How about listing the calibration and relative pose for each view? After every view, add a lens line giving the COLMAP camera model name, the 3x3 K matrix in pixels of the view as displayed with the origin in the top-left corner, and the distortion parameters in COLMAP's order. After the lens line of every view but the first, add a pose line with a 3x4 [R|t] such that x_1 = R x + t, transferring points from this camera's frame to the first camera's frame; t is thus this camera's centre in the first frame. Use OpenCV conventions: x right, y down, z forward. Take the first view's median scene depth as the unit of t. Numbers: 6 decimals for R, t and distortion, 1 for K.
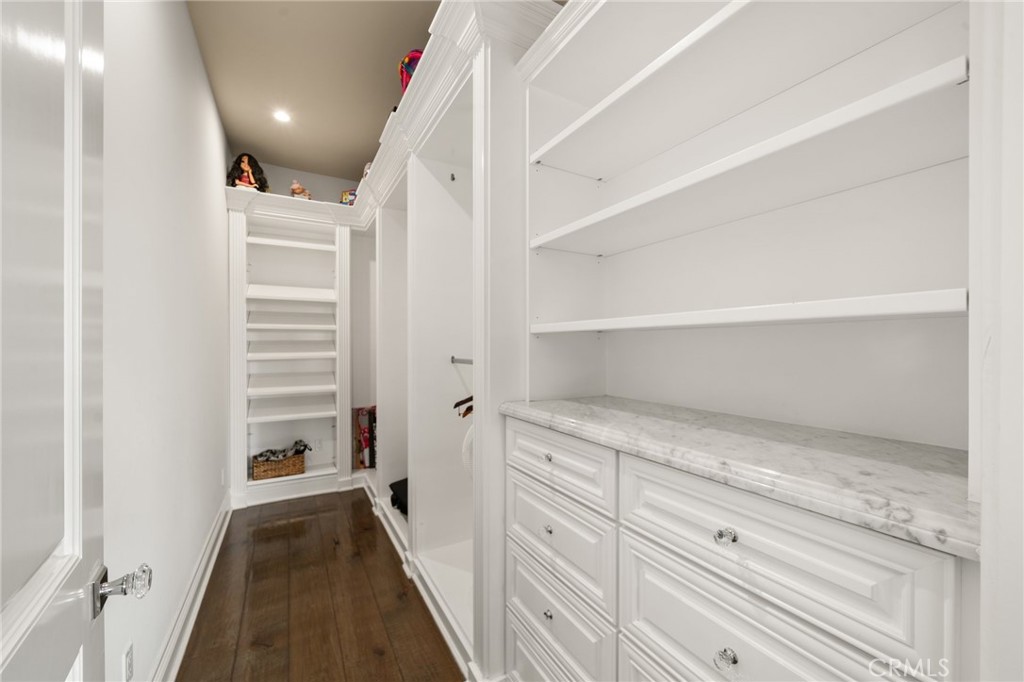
lens RADIAL K [[398.8, 0, 510.4], [0, 398.8, 342.9], [0, 0, 1]] dist [-0.002446, -0.000223]
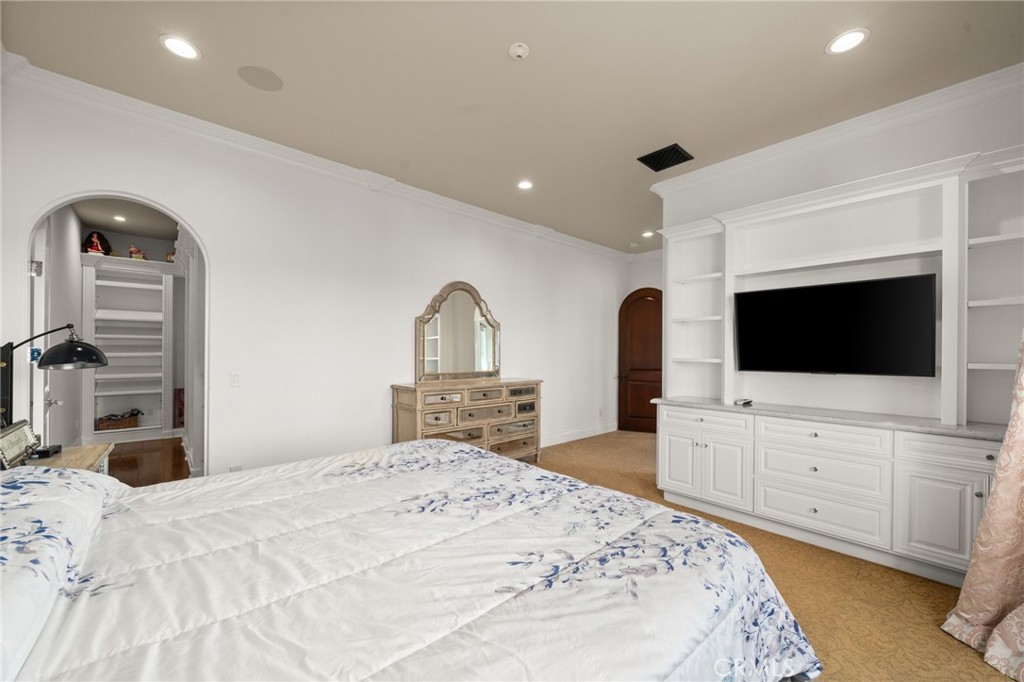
lens RADIAL K [[398.8, 0, 513.7], [0, 398.8, 347.5], [0, 0, 1]] dist [-0.002446, -0.000223]
pose [[0.976406, 0.004412, 0.215896, 0.623931], [-0.002305, 0.999947, -0.010008, 0.016297], [-0.215928, 0.009274, 0.976365, -0.905309]]
